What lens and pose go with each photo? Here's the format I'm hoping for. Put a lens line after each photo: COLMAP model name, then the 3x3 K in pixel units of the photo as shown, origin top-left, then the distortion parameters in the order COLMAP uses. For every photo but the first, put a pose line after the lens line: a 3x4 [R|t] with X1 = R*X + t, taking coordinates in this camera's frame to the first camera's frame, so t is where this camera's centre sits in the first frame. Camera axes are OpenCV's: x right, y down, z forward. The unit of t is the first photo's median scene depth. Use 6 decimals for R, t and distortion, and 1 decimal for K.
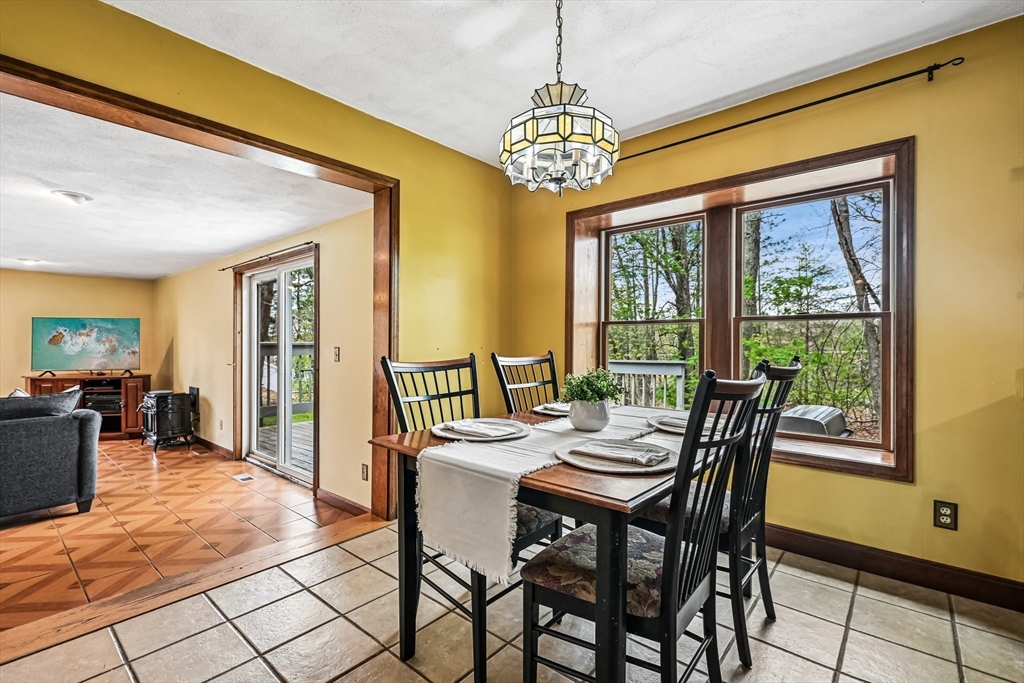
lens RADIAL K [[460.6, 0, 513.9], [0, 460.6, 348.7], [0, 0, 1]] dist [0.009051, -0.000577]
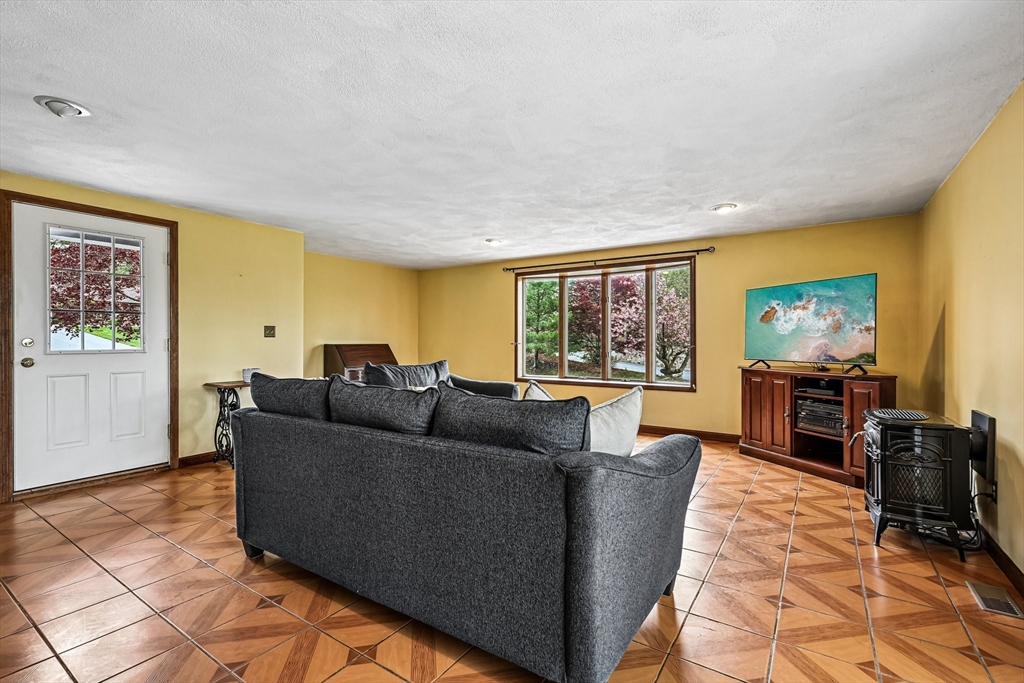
lens RADIAL K [[460.6, 0, 510.0], [0, 460.6, 337.0], [0, 0, 1]] dist [0.009051, -0.000577]
pose [[0.118280, -0.008521, -0.992944, -0.329932], [-0.013978, 0.999850, -0.010245, 0.024866], [0.992882, 0.015092, 0.118143, 0.532044]]
